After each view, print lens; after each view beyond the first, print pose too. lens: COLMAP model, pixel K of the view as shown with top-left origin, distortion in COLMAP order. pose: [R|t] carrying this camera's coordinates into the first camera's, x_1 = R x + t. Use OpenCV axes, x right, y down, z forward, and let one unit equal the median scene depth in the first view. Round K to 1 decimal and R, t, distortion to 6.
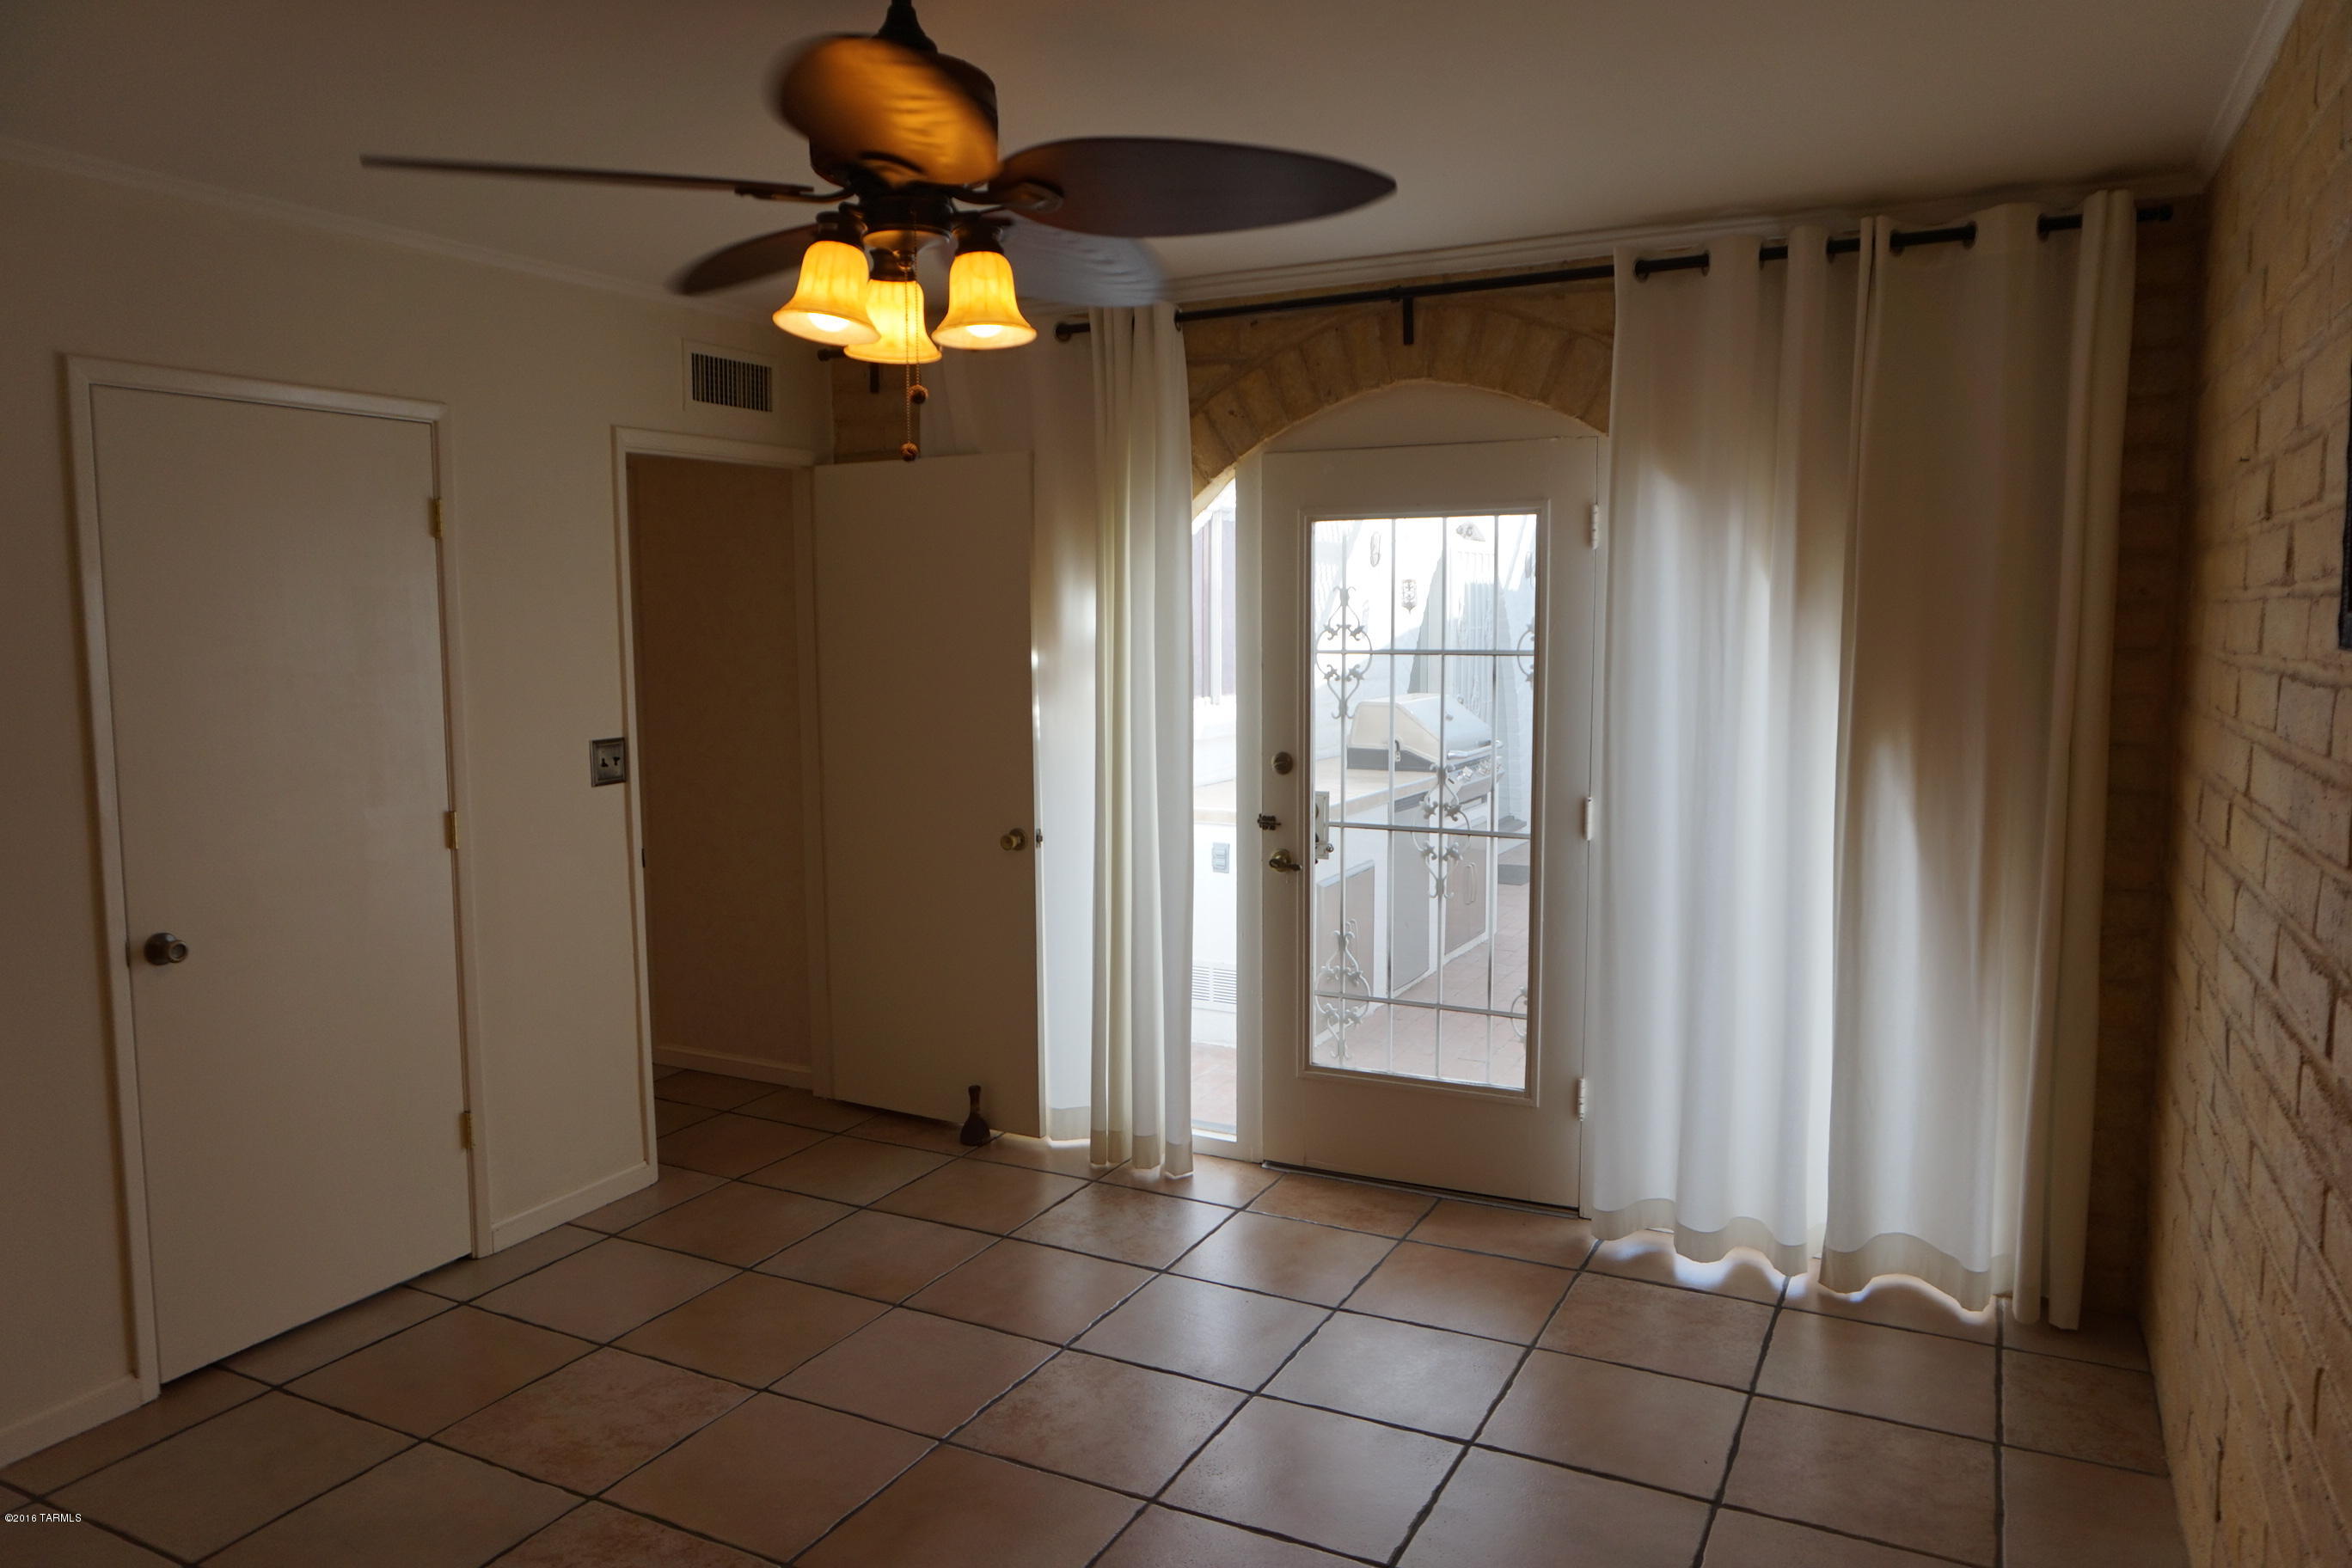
lens RADIAL K [[1595.5, 0, 1189.3], [0, 1595.5, 771.4], [0, 0, 1]] dist [-0.040755, 0.043875]
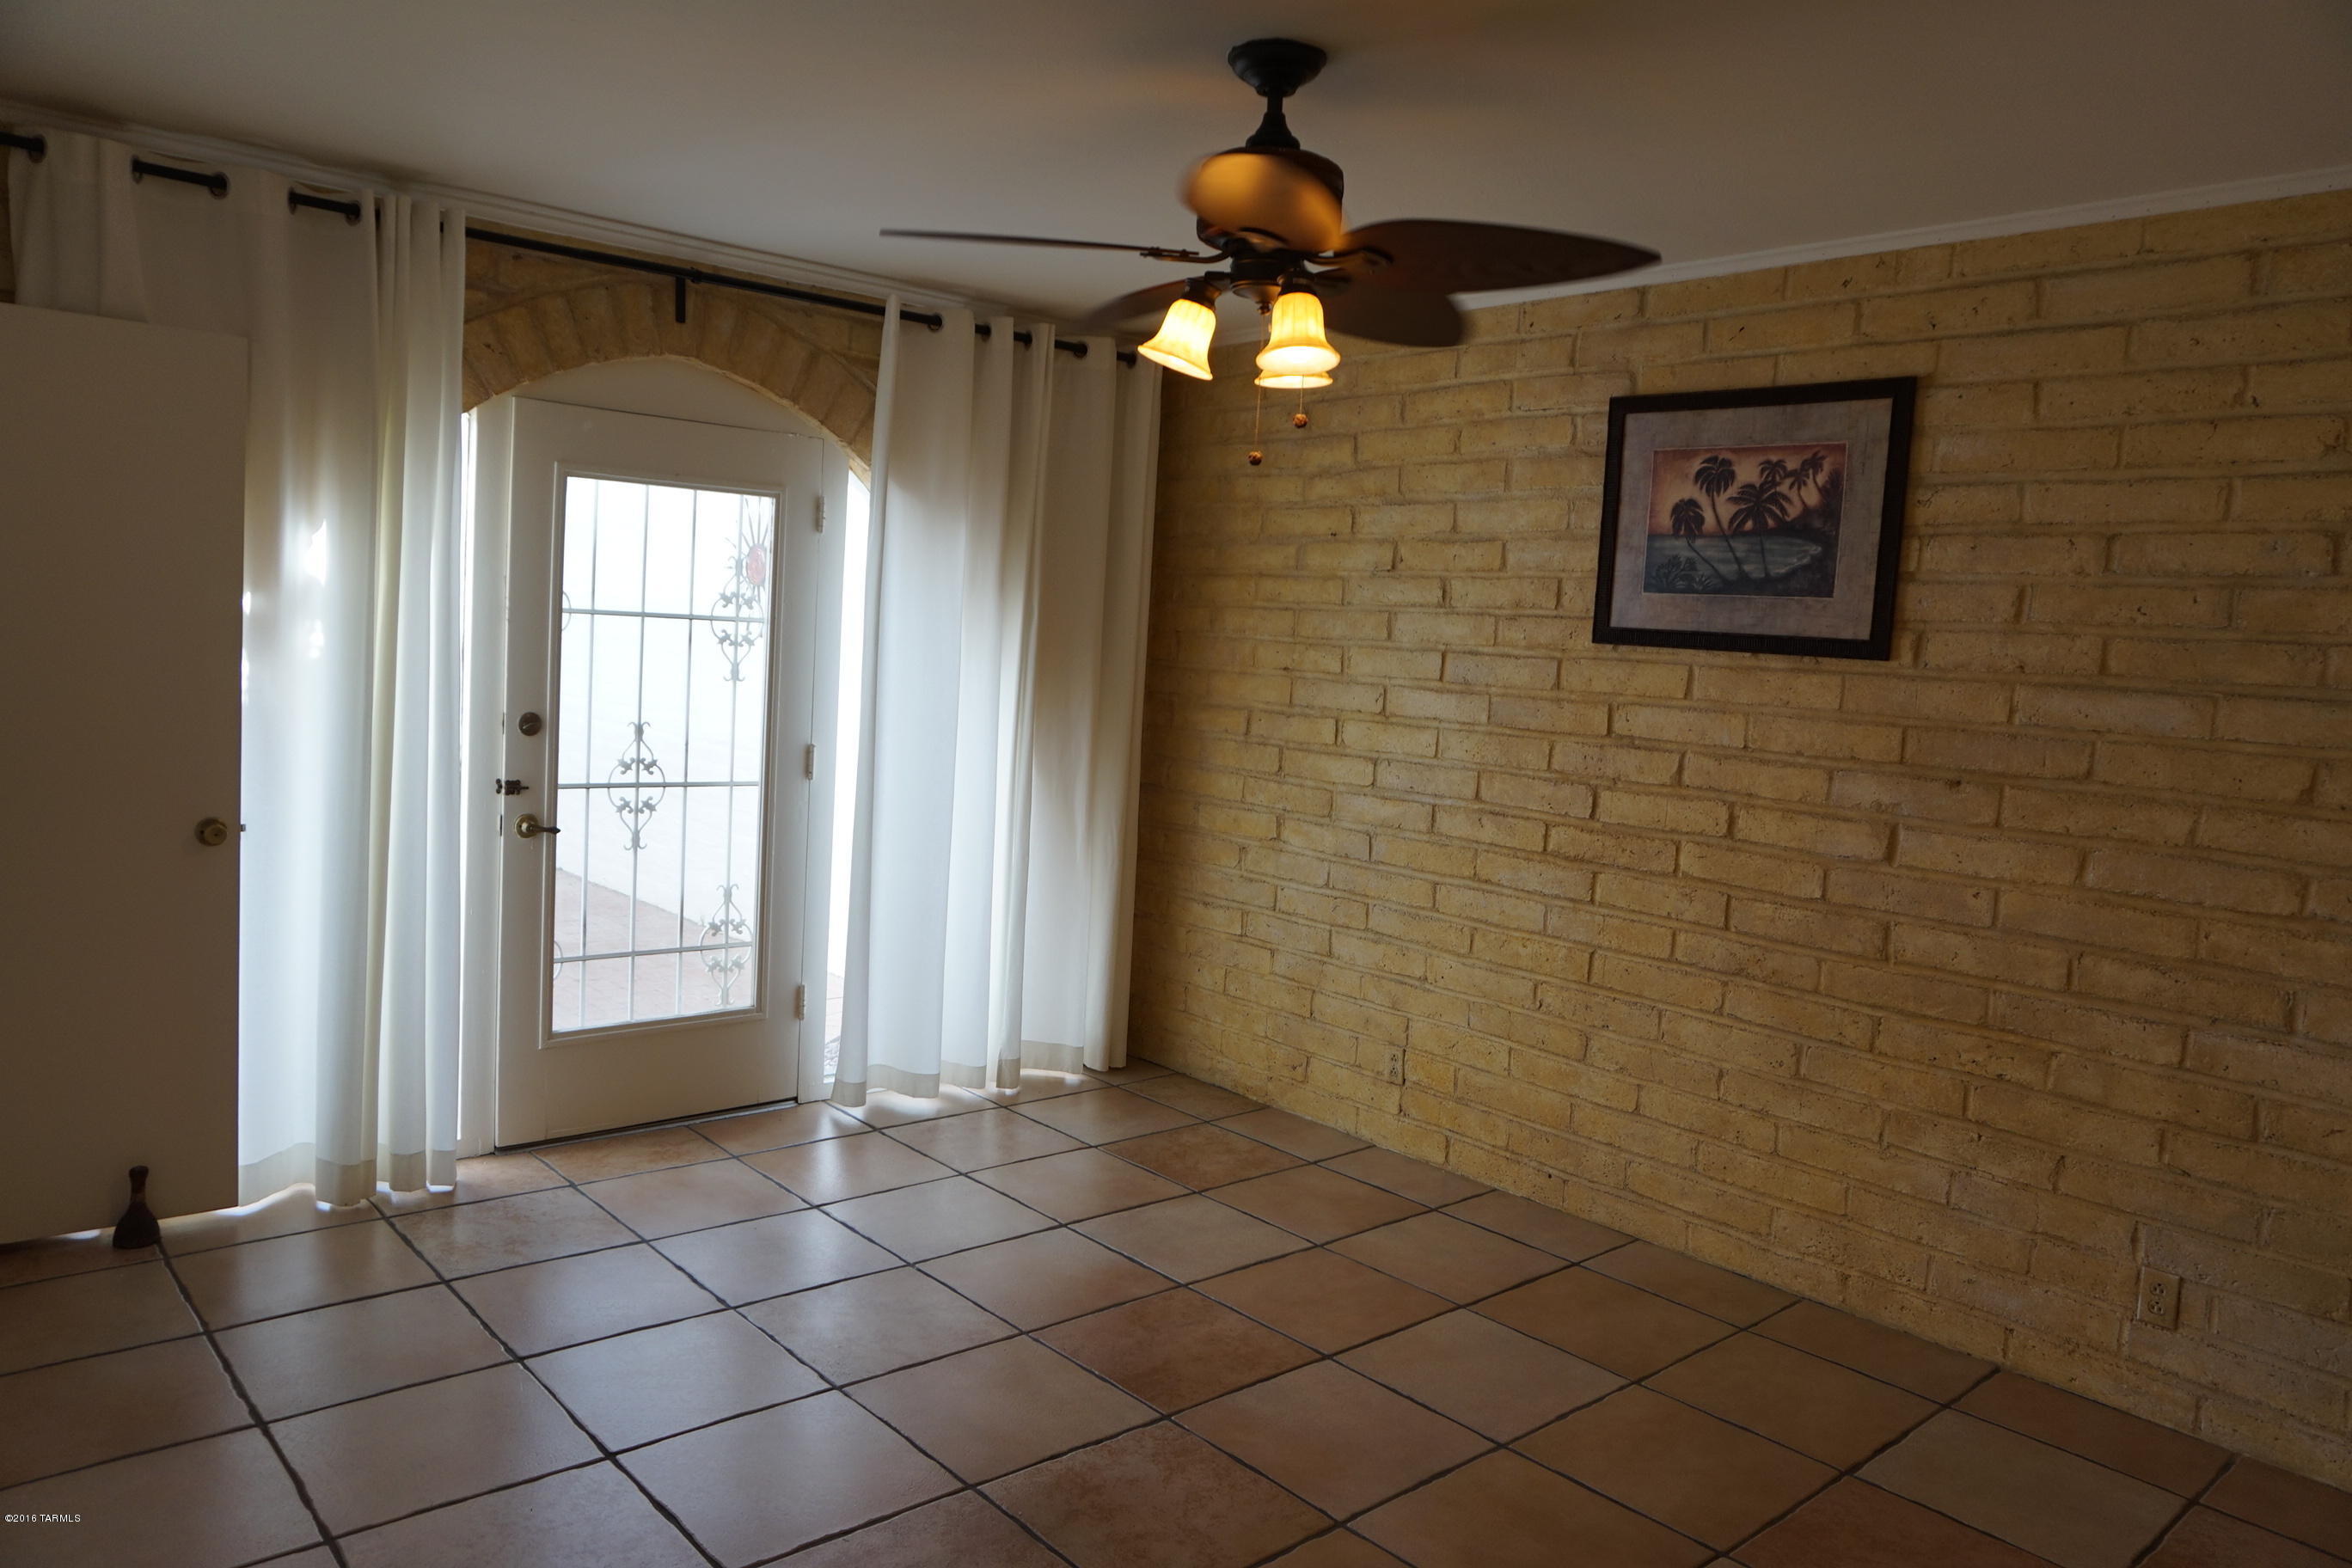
lens RADIAL K [[1595.5, 0, 1189.3], [0, 1595.5, 771.4], [0, 0, 1]] dist [-0.040755, 0.043875]
pose [[0.363628, -0.053862, 0.929986, -0.709811], [0.032004, 0.998460, 0.045314, -0.007431], [-0.930994, 0.013286, 0.364792, 0.295136]]
